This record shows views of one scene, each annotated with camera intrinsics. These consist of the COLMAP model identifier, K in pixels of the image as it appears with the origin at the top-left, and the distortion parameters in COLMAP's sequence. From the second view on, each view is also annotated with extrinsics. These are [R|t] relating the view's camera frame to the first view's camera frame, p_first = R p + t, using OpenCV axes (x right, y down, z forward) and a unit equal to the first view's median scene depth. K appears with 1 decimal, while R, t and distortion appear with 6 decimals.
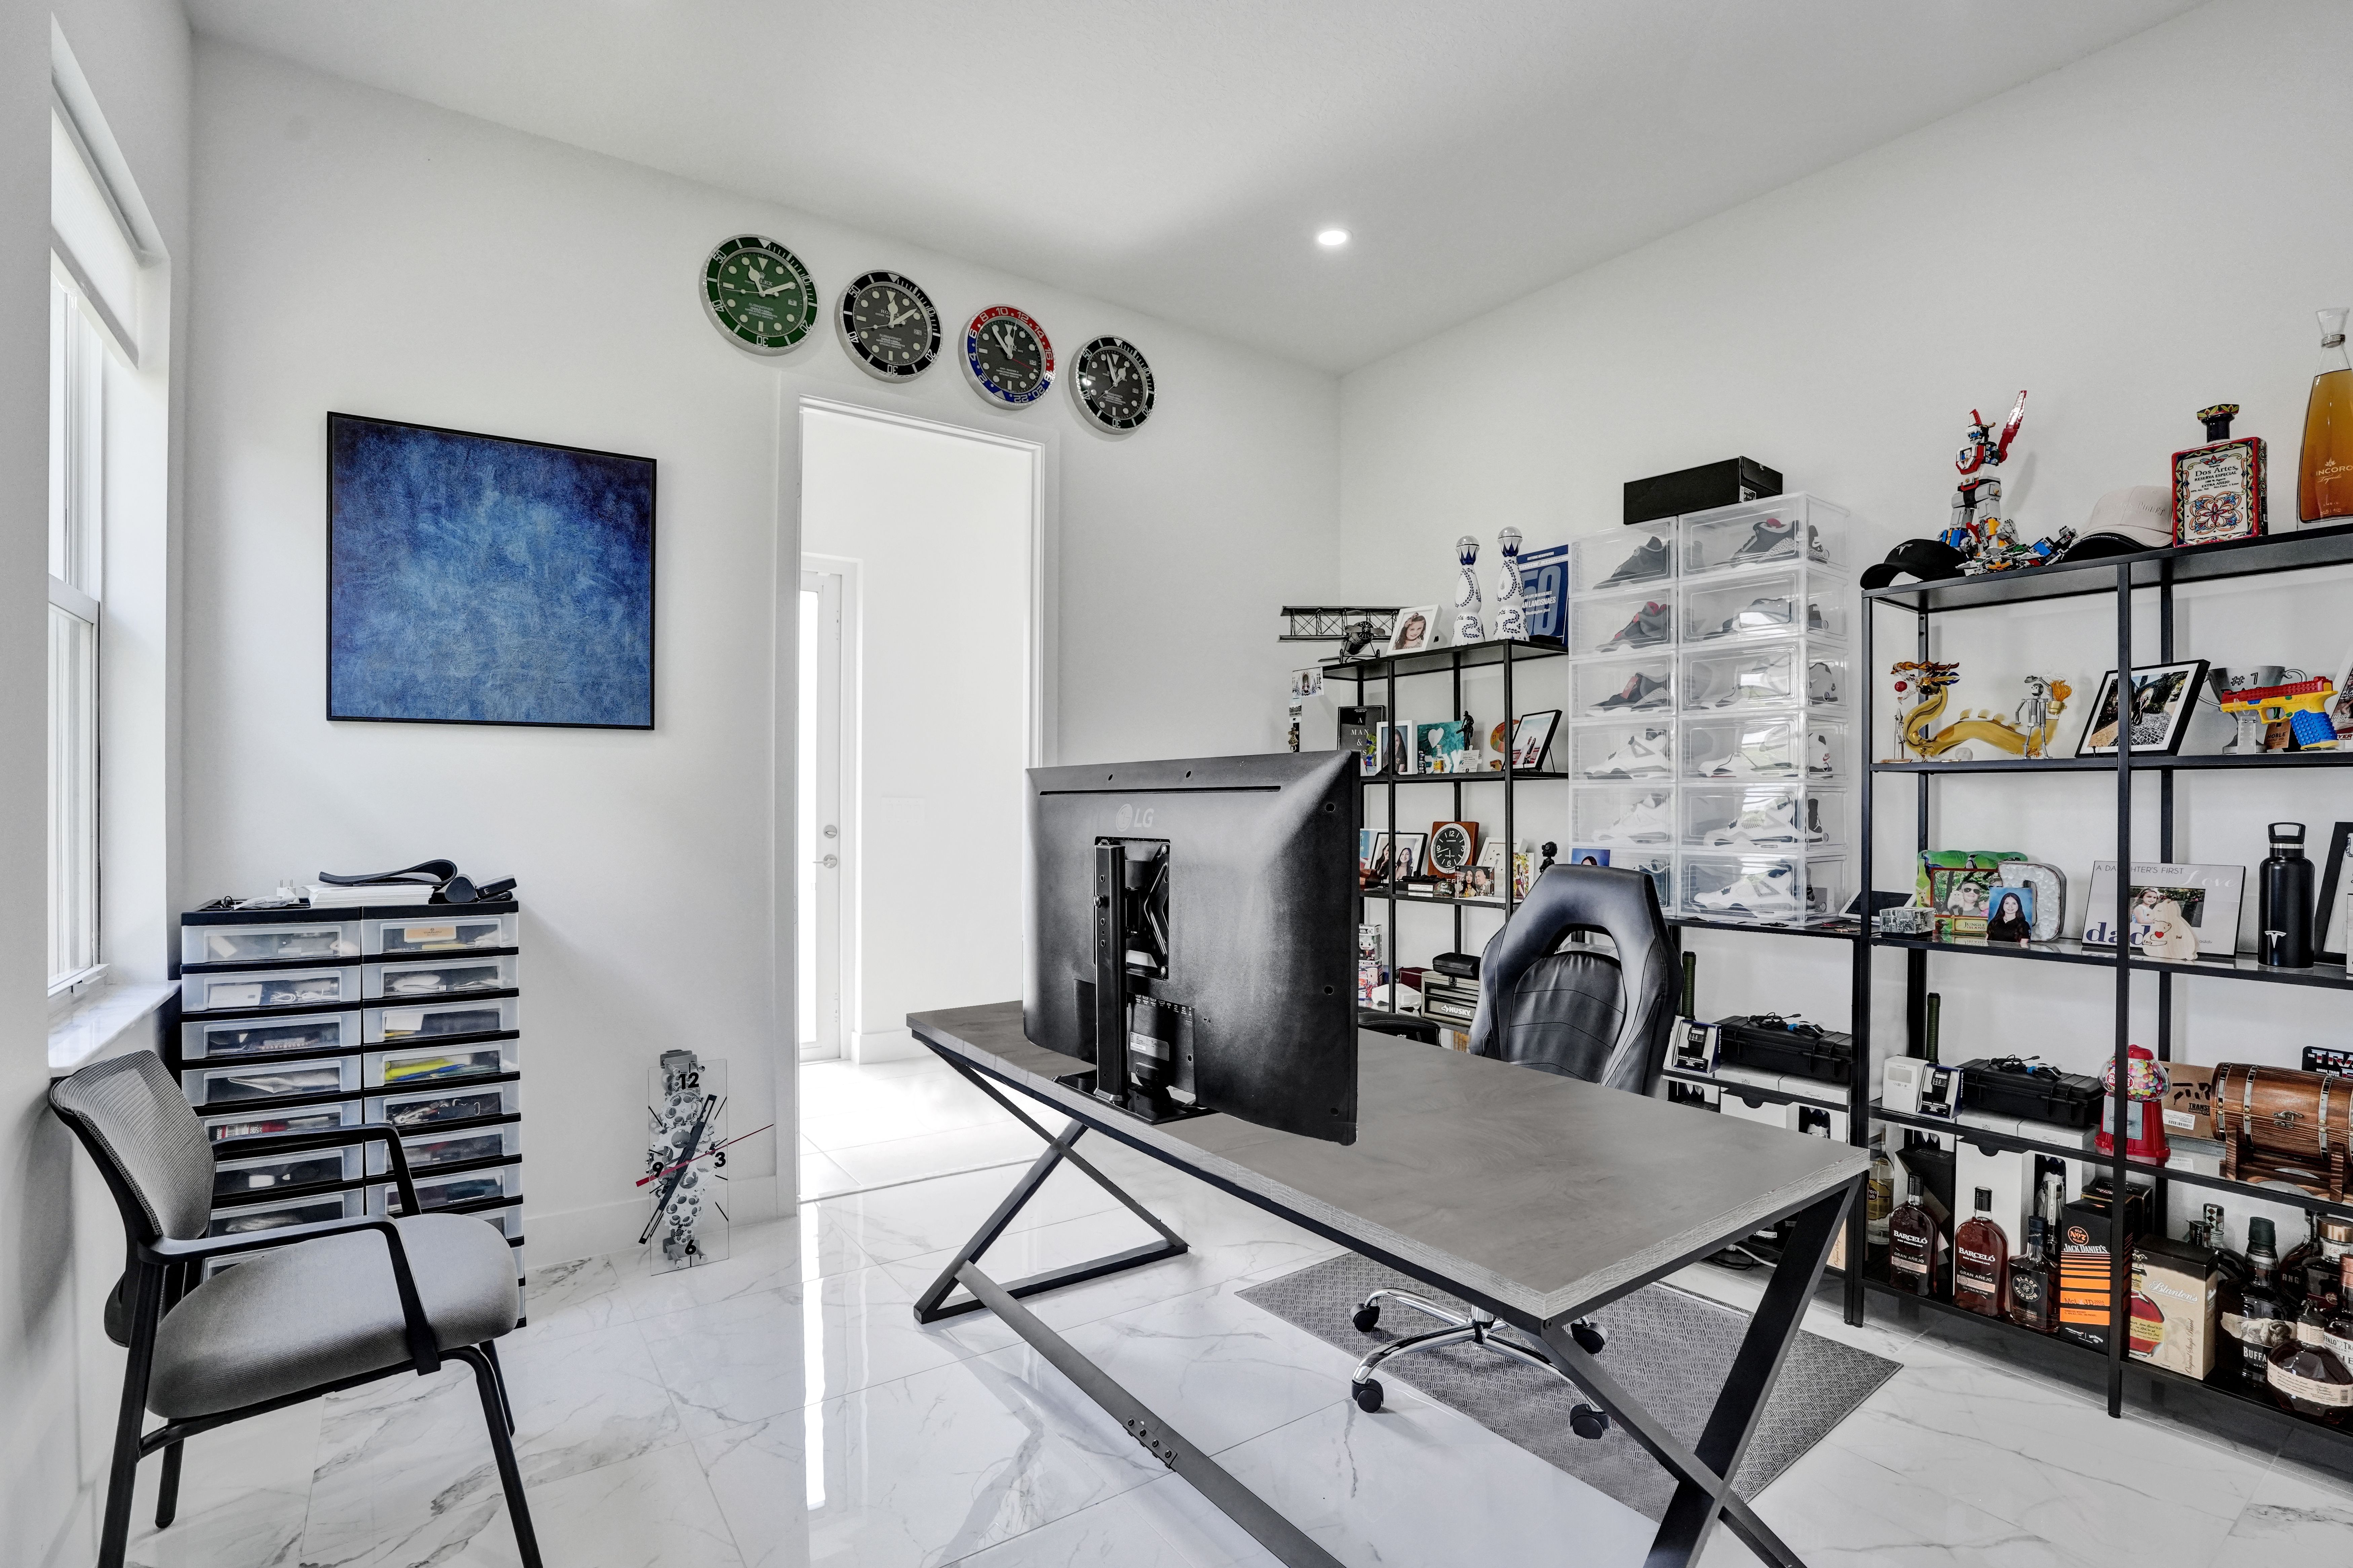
lens RADIAL K [[1112.5, 0, 1199.1], [0, 1112.5, 795.9], [0, 0, 1]] dist [-0.067305, 0.023060]
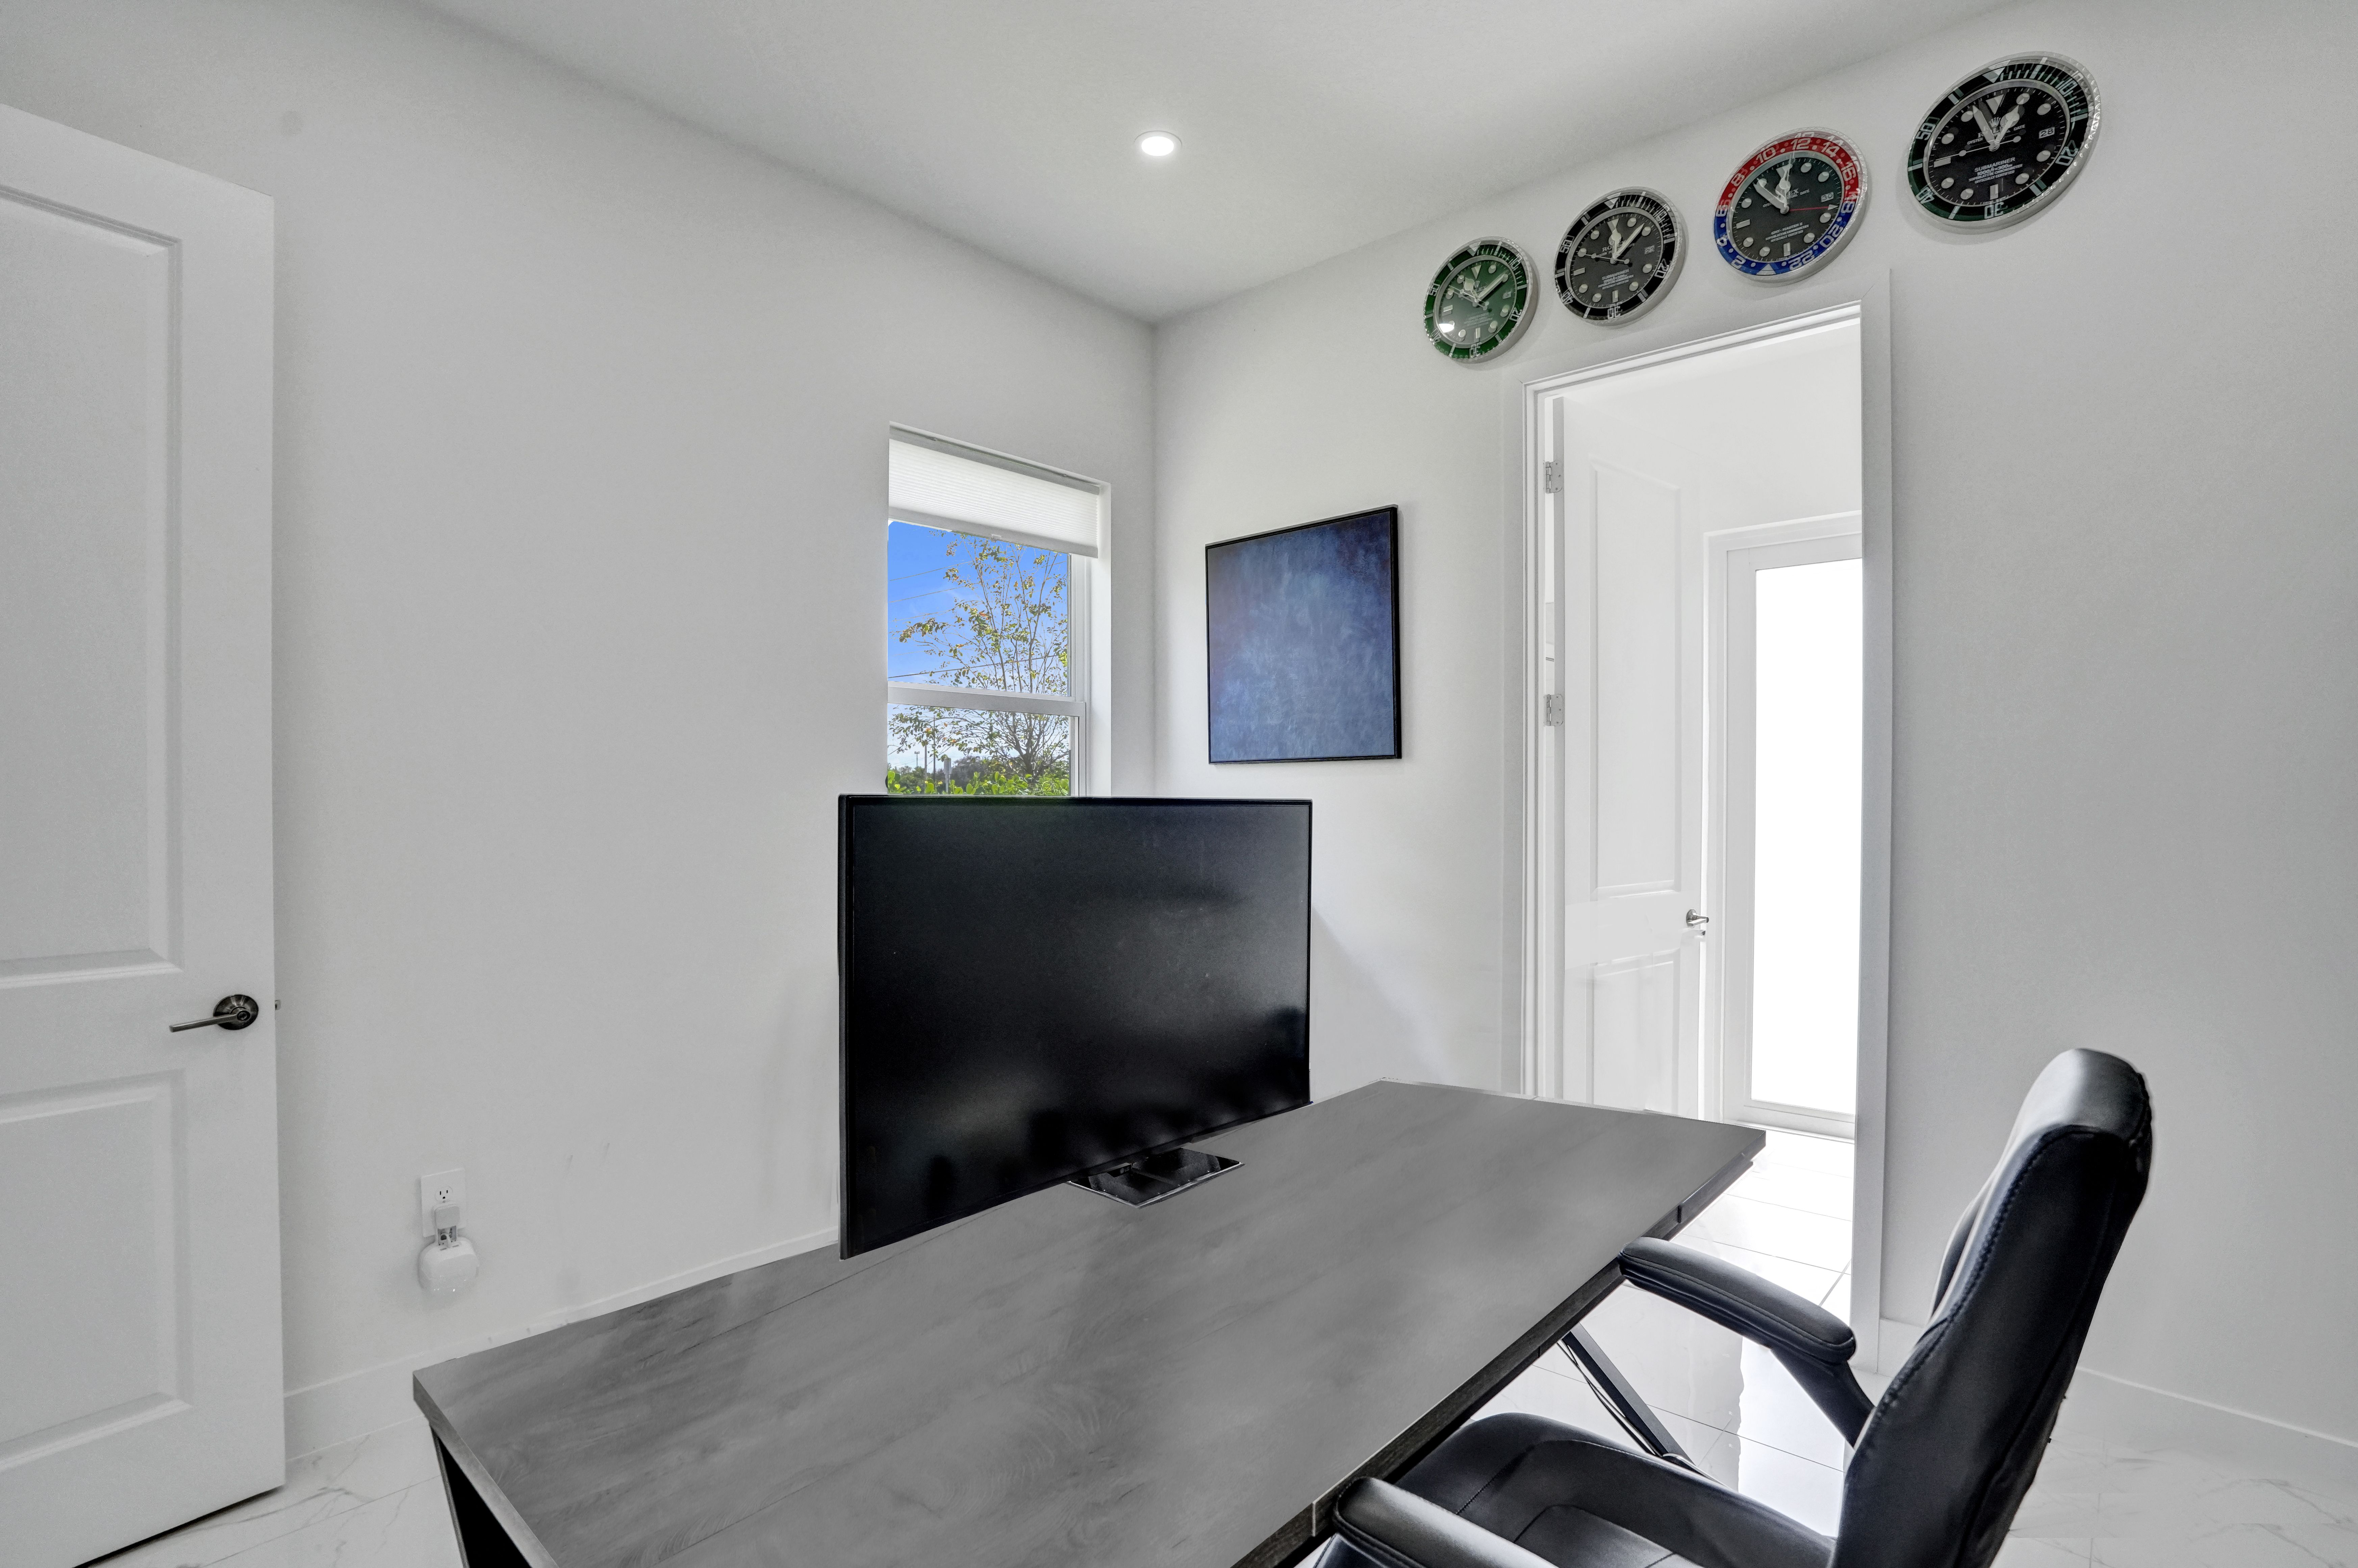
lens RADIAL K [[1139.2, 0, 1167.5], [0, 1139.2, 772.6], [0, 0, 1]] dist [-0.069088, 0.029603]
pose [[0.193502, -0.008040, -0.981067, 0.570937], [0.019437, 0.999802, -0.004360, -0.047022], [0.980907, -0.018226, 0.193620, 0.578585]]
